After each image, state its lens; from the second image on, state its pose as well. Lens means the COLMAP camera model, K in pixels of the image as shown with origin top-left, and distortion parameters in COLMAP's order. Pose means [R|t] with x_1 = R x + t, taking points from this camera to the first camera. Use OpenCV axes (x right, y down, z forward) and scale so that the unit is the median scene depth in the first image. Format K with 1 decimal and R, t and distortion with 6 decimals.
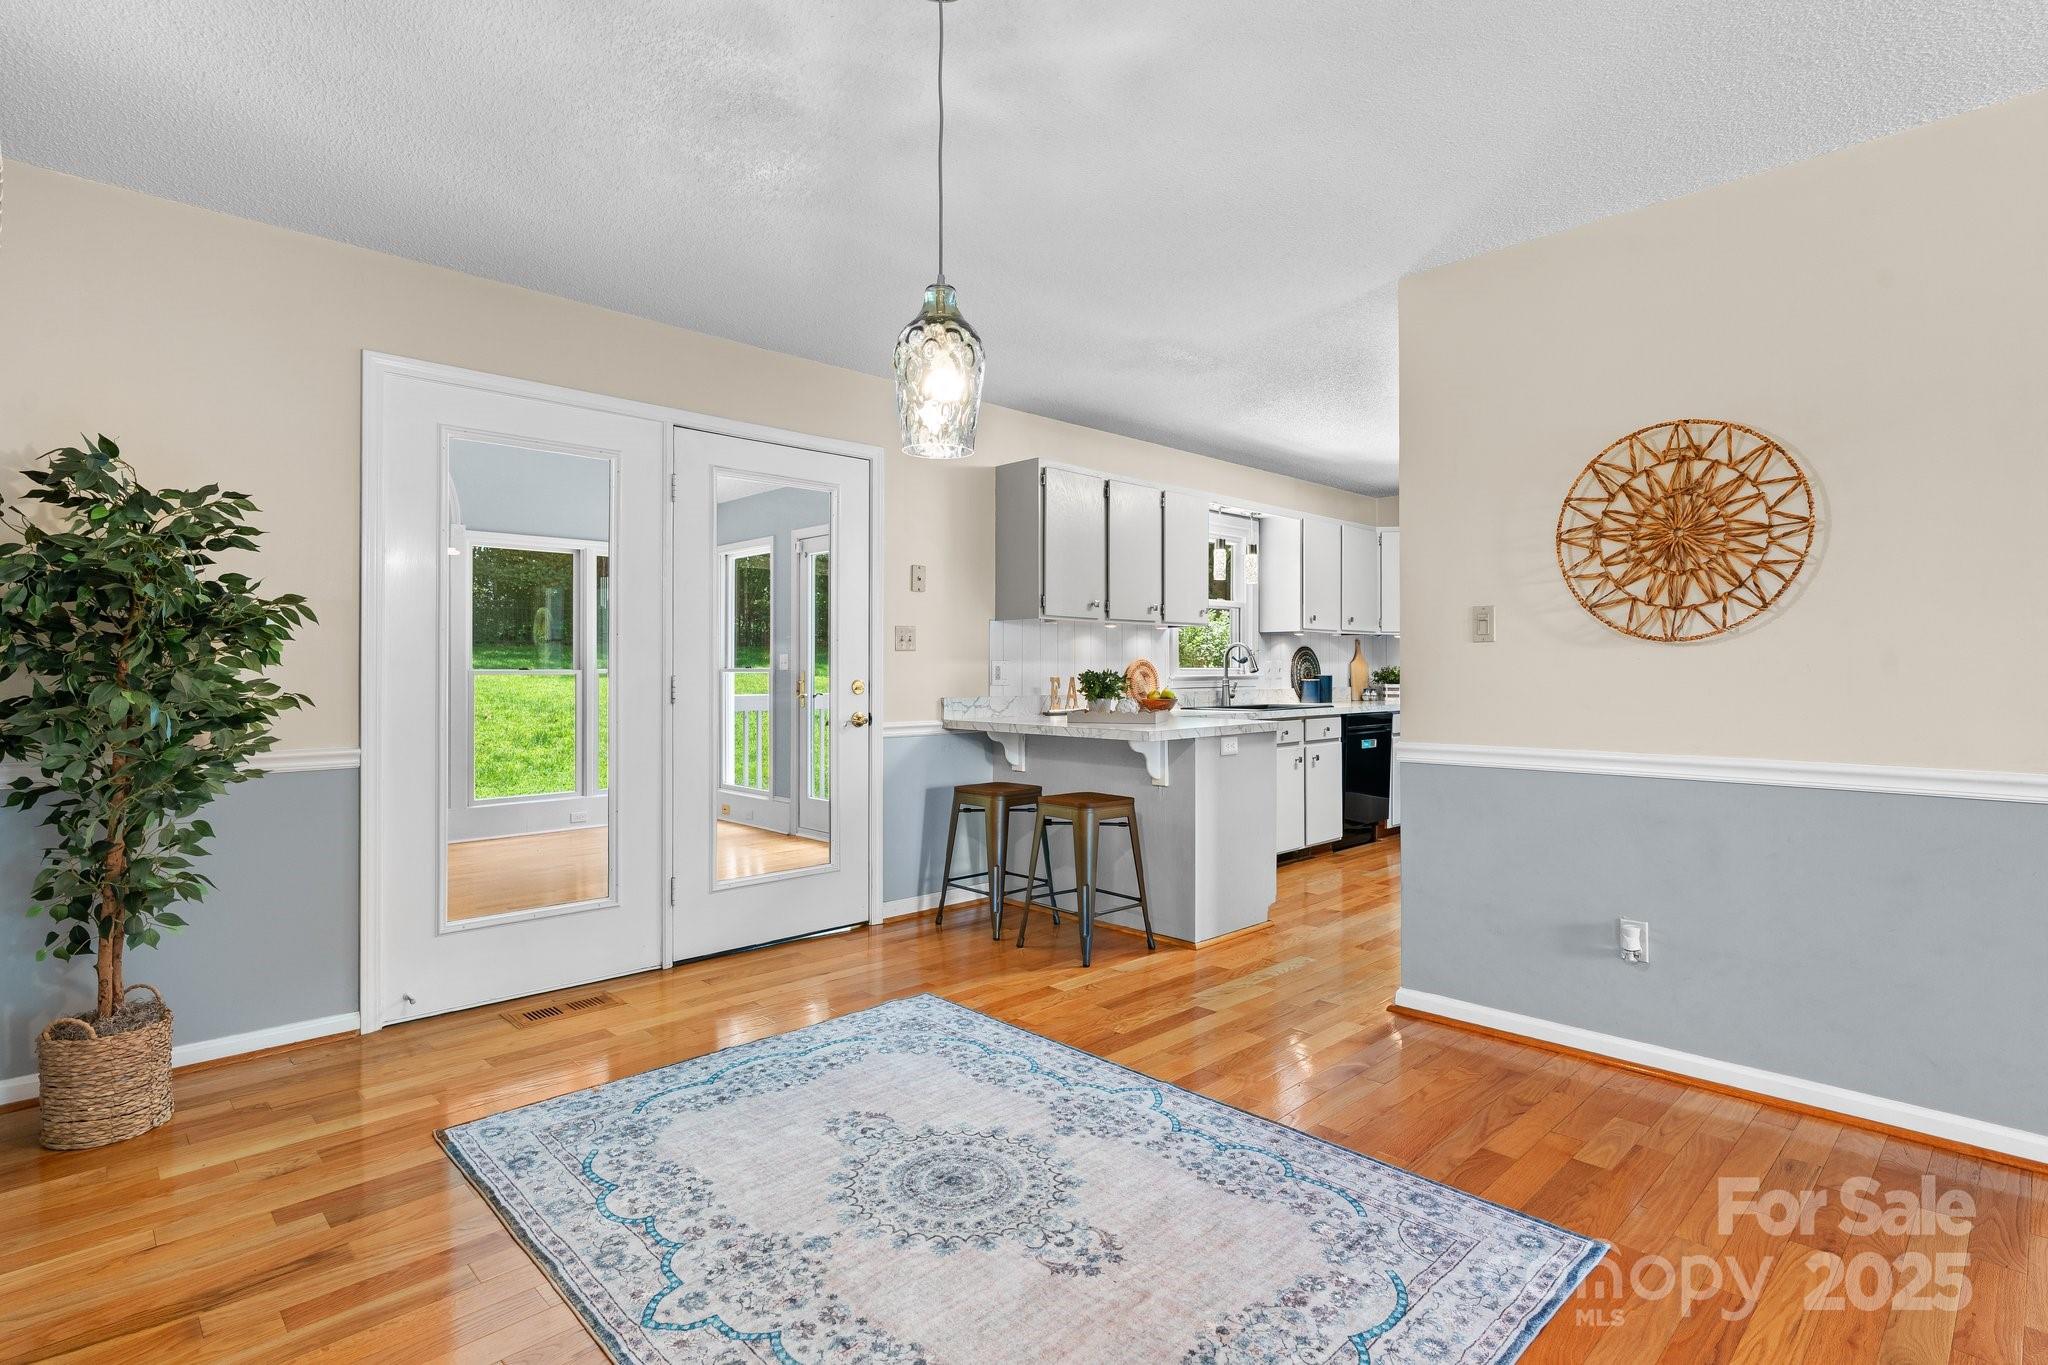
lens RADIAL K [[998.0, 0, 1035.6], [0, 998.0, 666.3], [0, 0, 1]] dist [-0.006395, 0.000144]
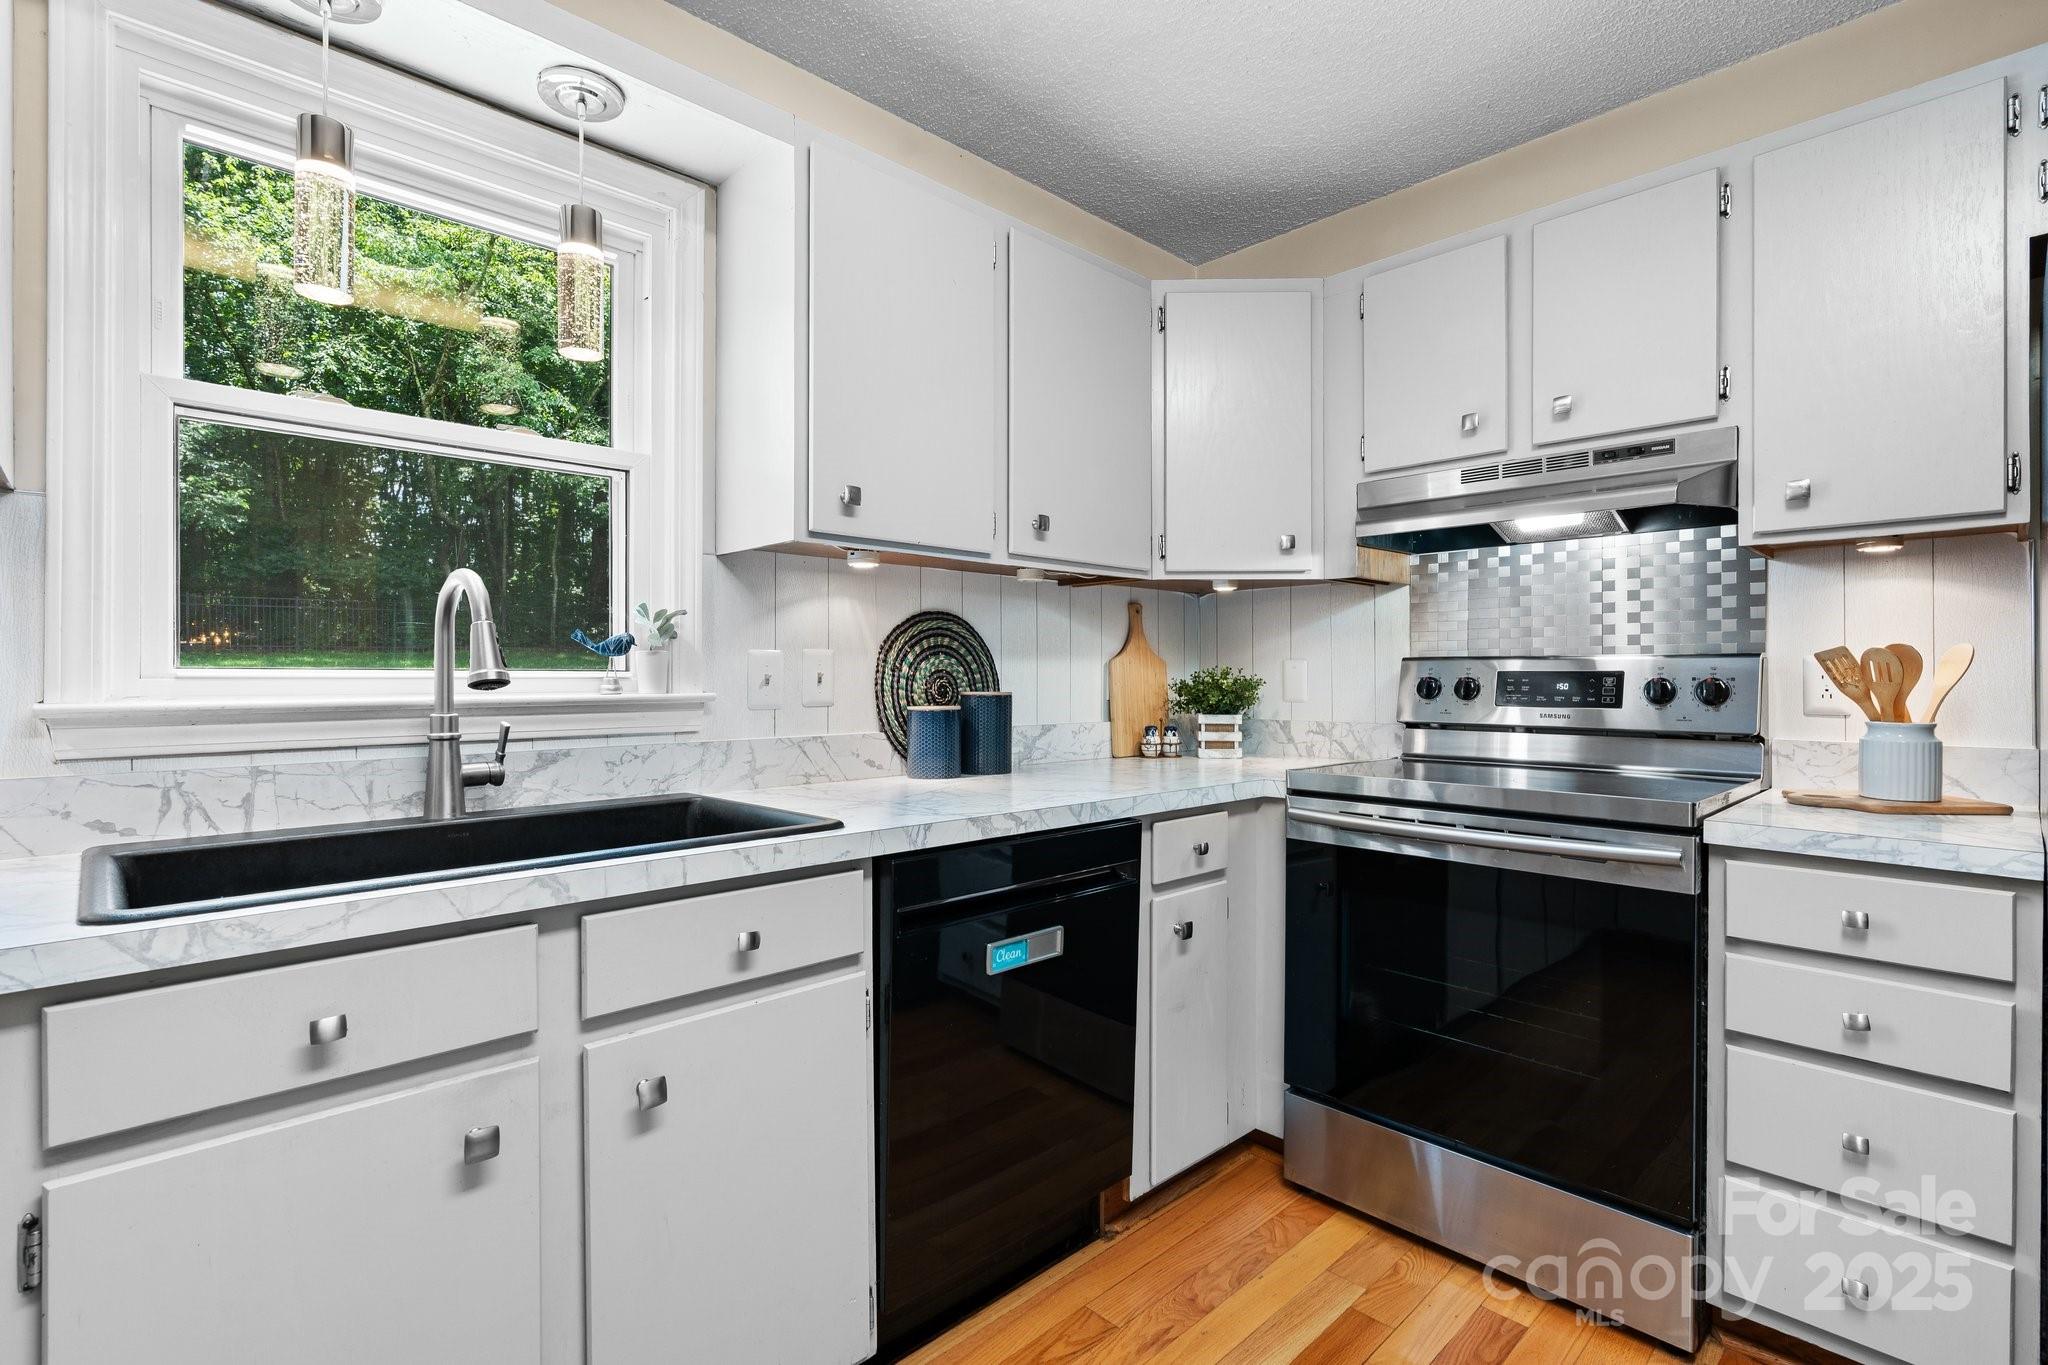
lens RADIAL K [[998.0, 0, 1029.4], [0, 998.0, 662.5], [0, 0, 1]] dist [-0.006395, 0.000144]
pose [[0.999898, 0.005213, 0.013278, 0.748265], [-0.005119, 0.999962, -0.007122, 0.001390], [-0.013315, 0.007054, 0.999886, 1.636761]]
